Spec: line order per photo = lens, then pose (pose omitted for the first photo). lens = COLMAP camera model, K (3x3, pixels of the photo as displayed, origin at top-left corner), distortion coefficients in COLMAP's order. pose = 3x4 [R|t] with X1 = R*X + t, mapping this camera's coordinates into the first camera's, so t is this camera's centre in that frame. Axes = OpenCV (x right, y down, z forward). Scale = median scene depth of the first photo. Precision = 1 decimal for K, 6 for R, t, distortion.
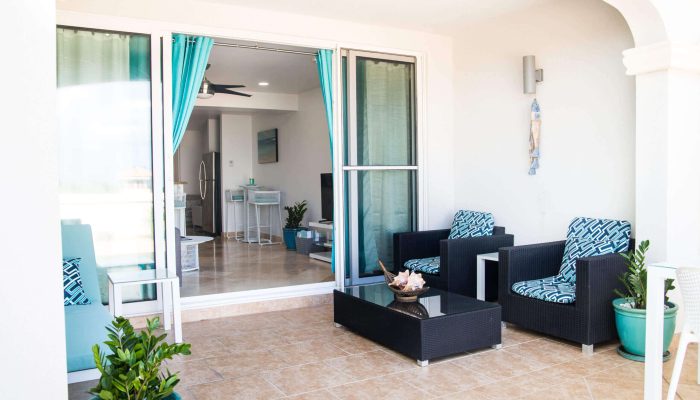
lens RADIAL K [[566.1, 0, 350.0], [0, 566.1, 200.0], [0, 0, 1]] dist [-0.128044, 0.182441]
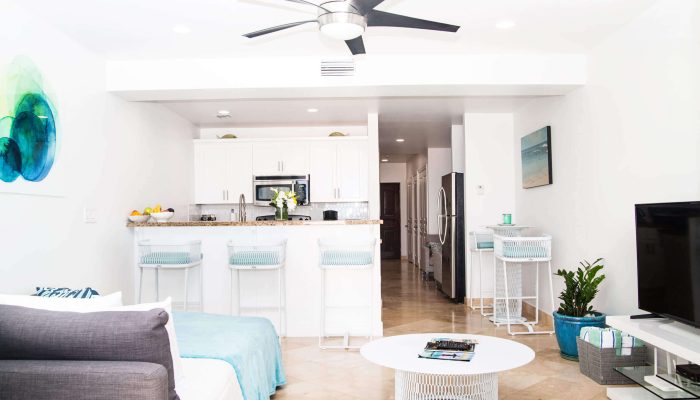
lens RADIAL K [[566.1, 0, 350.0], [0, 566.1, 200.0], [0, 0, 1]] dist [-0.128044, 0.182441]
pose [[0.862617, -0.010751, -0.505743, -0.022777], [-0.018951, 0.998385, -0.053547, -0.020453], [0.505502, 0.055775, 0.861021, 0.471355]]
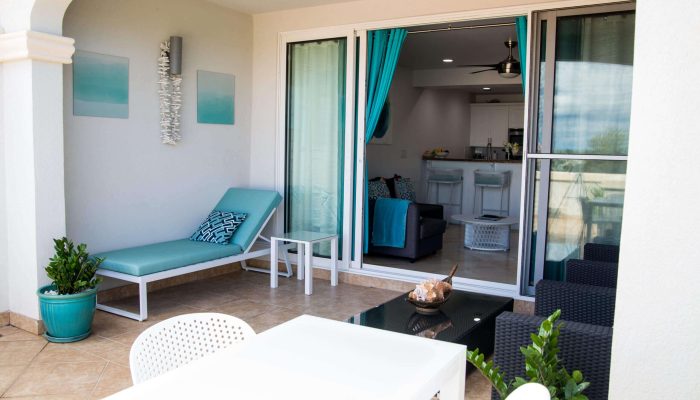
lens RADIAL K [[566.1, 0, 350.0], [0, 566.1, 200.0], [0, 0, 1]] dist [-0.128044, 0.182441]
pose [[0.464412, 0.105325, -0.879334, 0.372497], [-0.058885, 0.994378, 0.088005, -0.029789], [0.883659, 0.010909, 0.468004, 0.230354]]
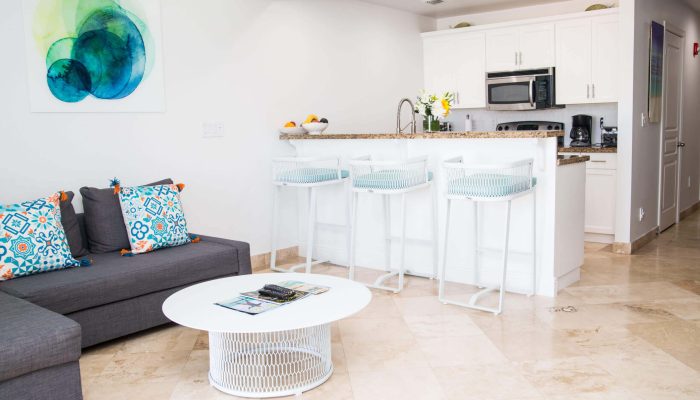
lens RADIAL K [[598.9, 0, 378.2], [0, 598.9, 195.9], [0, 0, 1]] dist [-0.045512, 0.010361]
pose [[0.356341, 0.116339, -0.927085, 0.062249], [-0.013167, 0.992745, 0.119518, -0.036119], [0.934263, -0.030383, 0.355287, 0.739461]]
